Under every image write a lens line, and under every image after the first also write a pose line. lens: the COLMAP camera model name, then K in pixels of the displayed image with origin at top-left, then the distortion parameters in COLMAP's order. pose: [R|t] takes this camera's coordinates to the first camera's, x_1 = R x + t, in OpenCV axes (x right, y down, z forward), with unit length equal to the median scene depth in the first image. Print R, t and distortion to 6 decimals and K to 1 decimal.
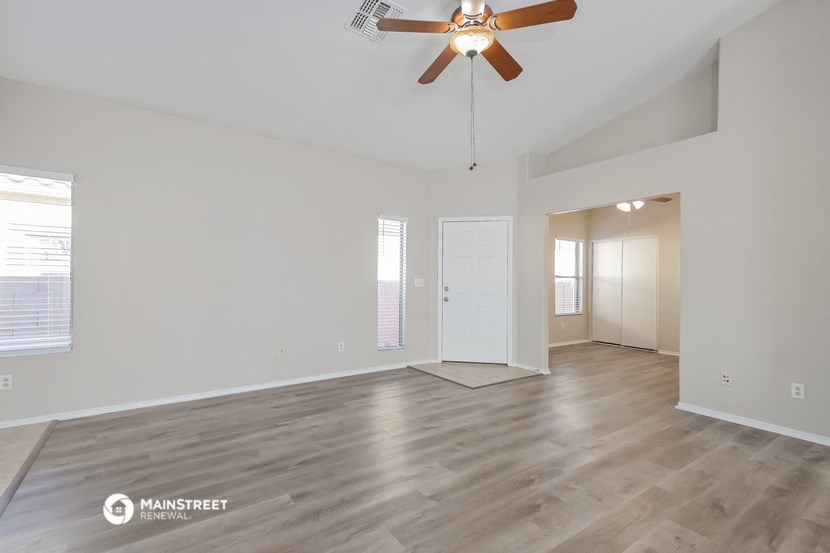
lens RADIAL K [[382.9, 0, 411.5], [0, 382.9, 272.6], [0, 0, 1]] dist [0.038285, -0.000389]
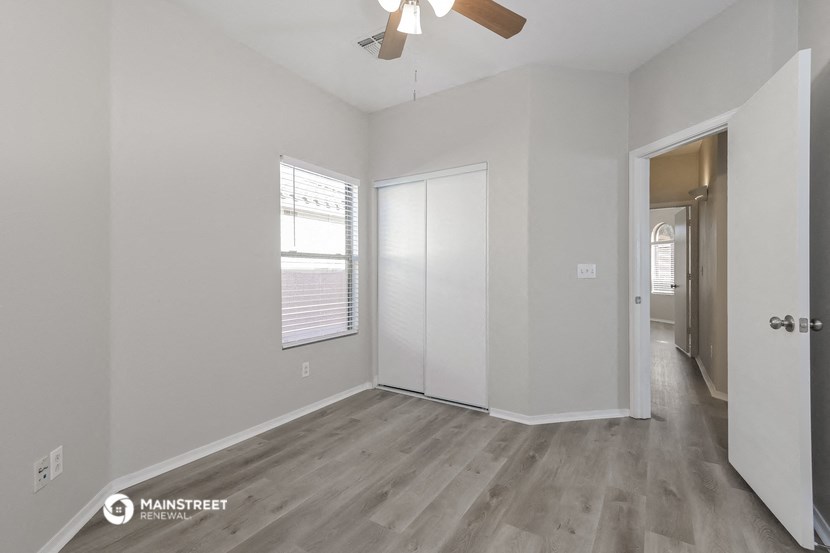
lens RADIAL K [[382.9, 0, 411.5], [0, 382.9, 272.6], [0, 0, 1]] dist [0.038285, -0.000389]
pose [[0.933563, -0.017429, 0.357988, 0.333888], [0.006377, 0.999467, 0.032029, 0.016486], [-0.358355, -0.027618, 0.933177, 0.526143]]
